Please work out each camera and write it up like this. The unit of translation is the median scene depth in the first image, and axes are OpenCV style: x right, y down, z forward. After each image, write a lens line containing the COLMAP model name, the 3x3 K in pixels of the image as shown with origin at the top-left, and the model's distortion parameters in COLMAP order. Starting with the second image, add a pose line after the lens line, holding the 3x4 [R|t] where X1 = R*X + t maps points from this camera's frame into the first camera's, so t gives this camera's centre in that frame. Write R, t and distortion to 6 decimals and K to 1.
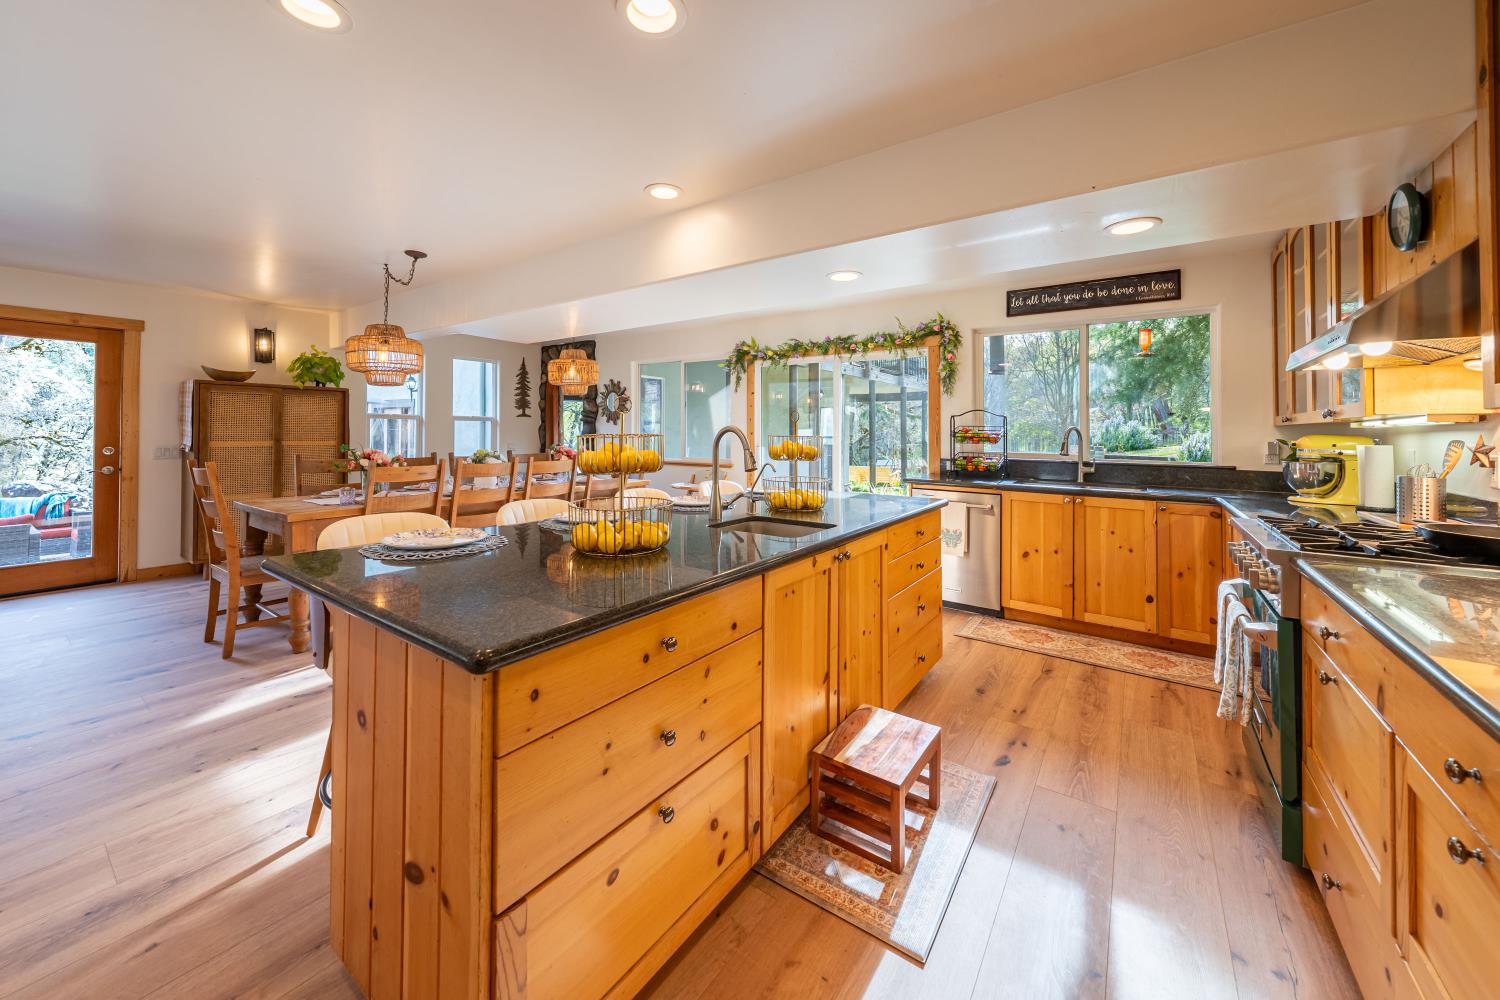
lens RADIAL K [[540.6, 0, 748.4], [0, 540.6, 425.9], [0, 0, 1]] dist [-0.000420, -0.000048]
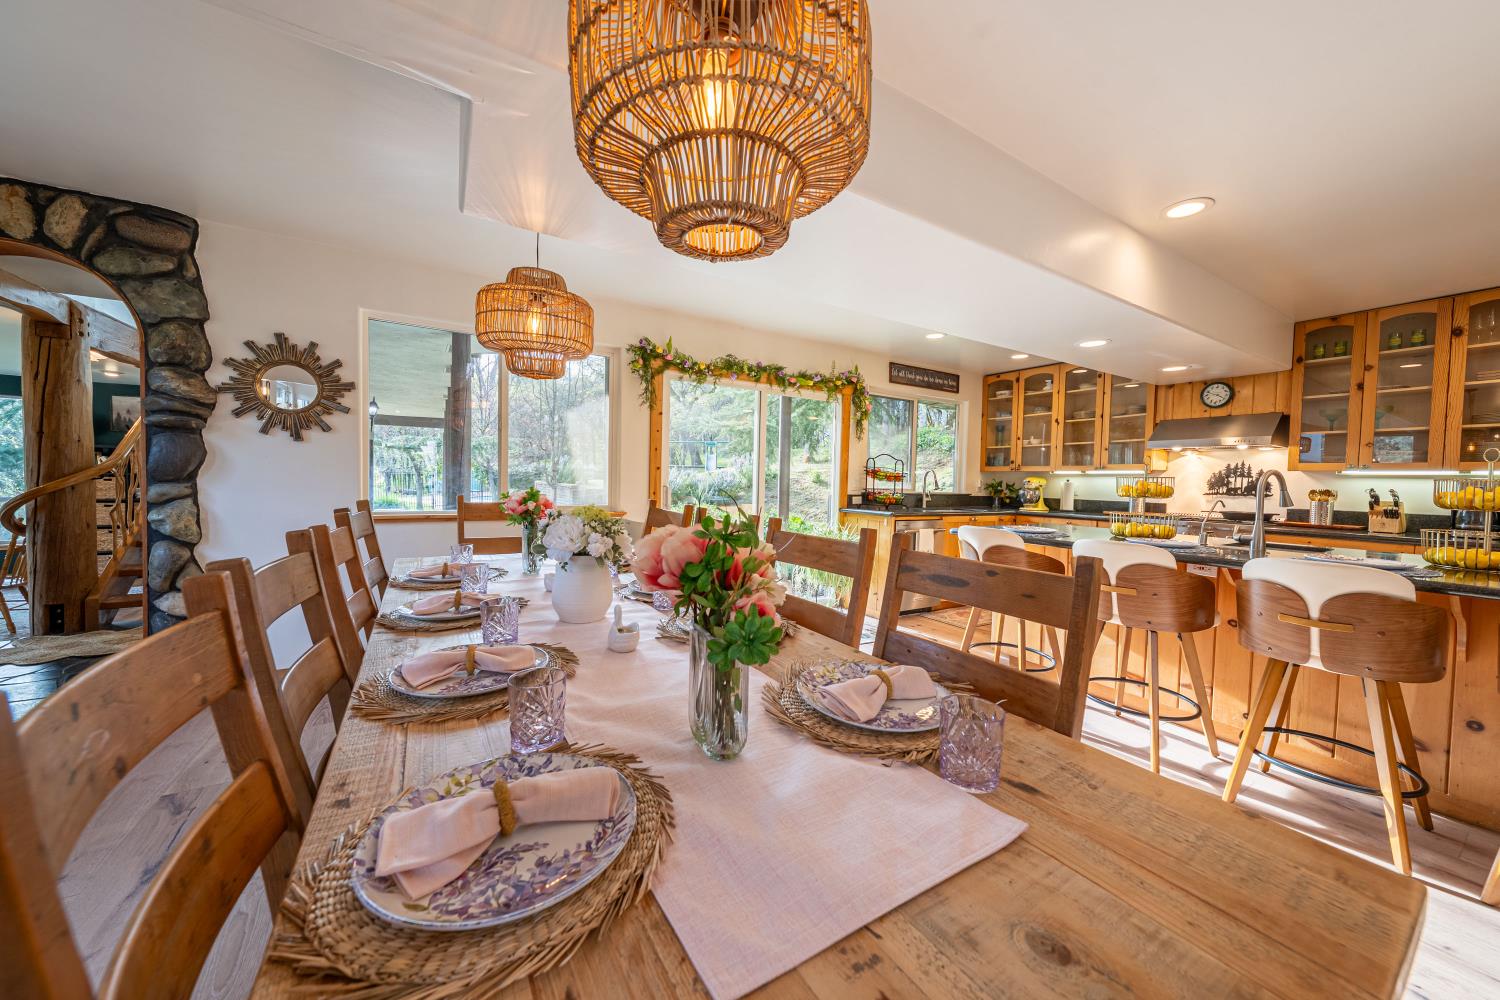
lens RADIAL K [[516.3, 0, 748.1], [0, 516.3, 494.5], [0, 0, 1]] dist [-0.003044, -0.000196]
pose [[0.402068, -0.027780, 0.915188, -0.669179], [-0.028331, 0.998684, 0.042761, 0.017825], [-0.915171, -0.043121, 0.400752, 0.692956]]
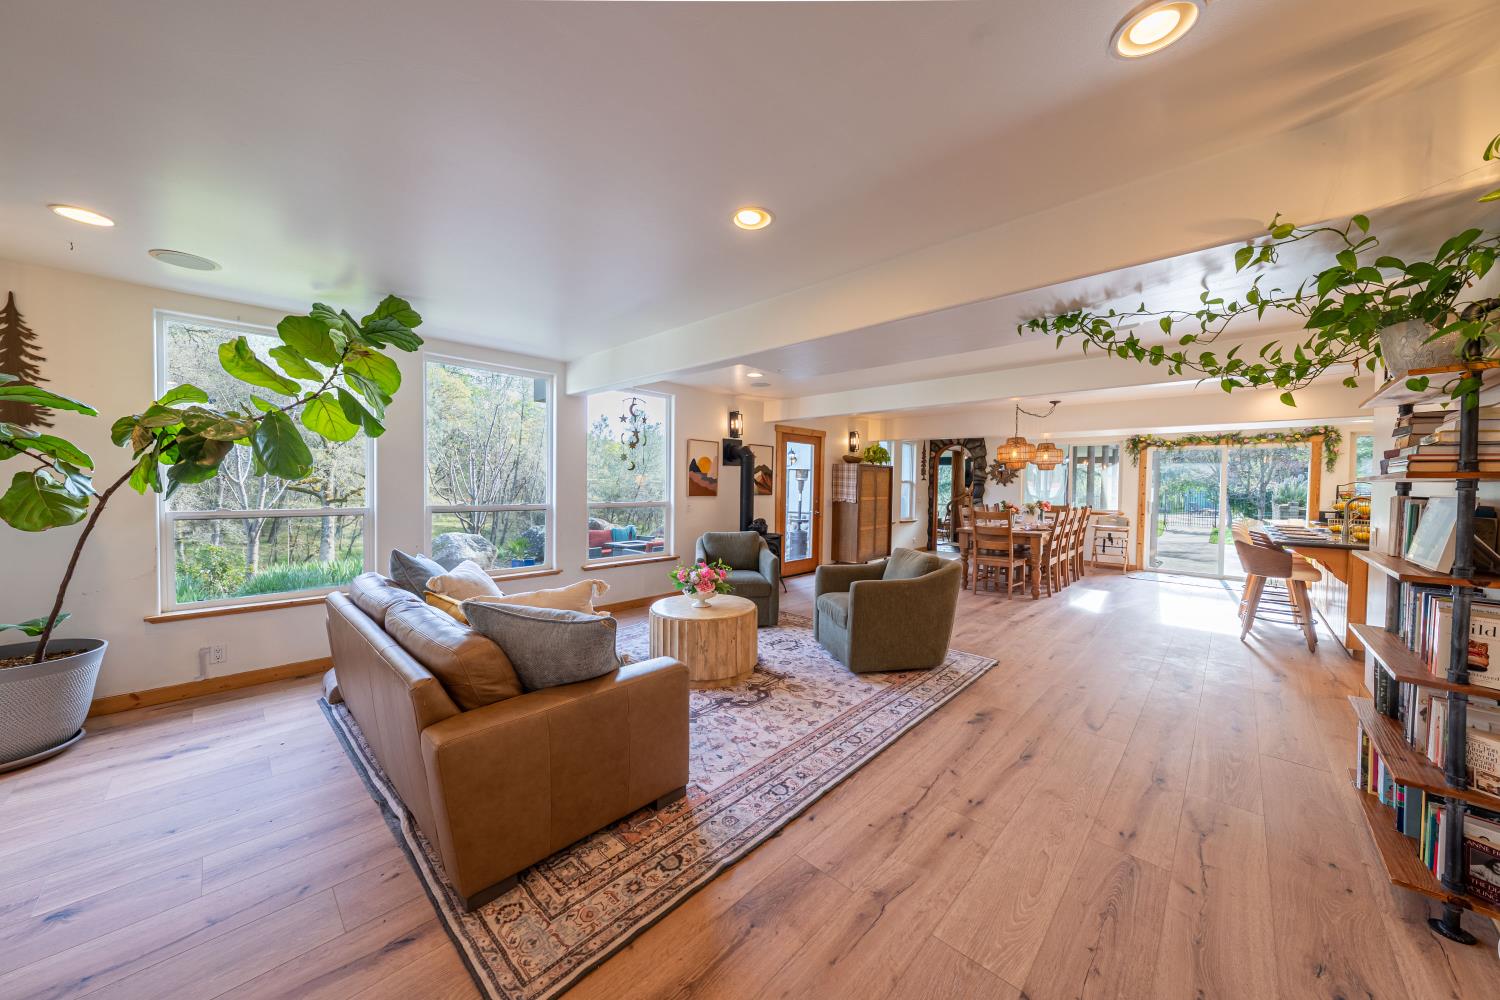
lens RADIAL K [[516.3, 0, 748.1], [0, 516.3, 494.5], [0, 0, 1]] dist [-0.003044, -0.000196]
pose [[0.989724, 0.006605, -0.142838, -1.034408], [-0.002024, 0.999480, 0.032191, -0.033953], [0.142976, -0.031571, 0.989222, -0.710609]]
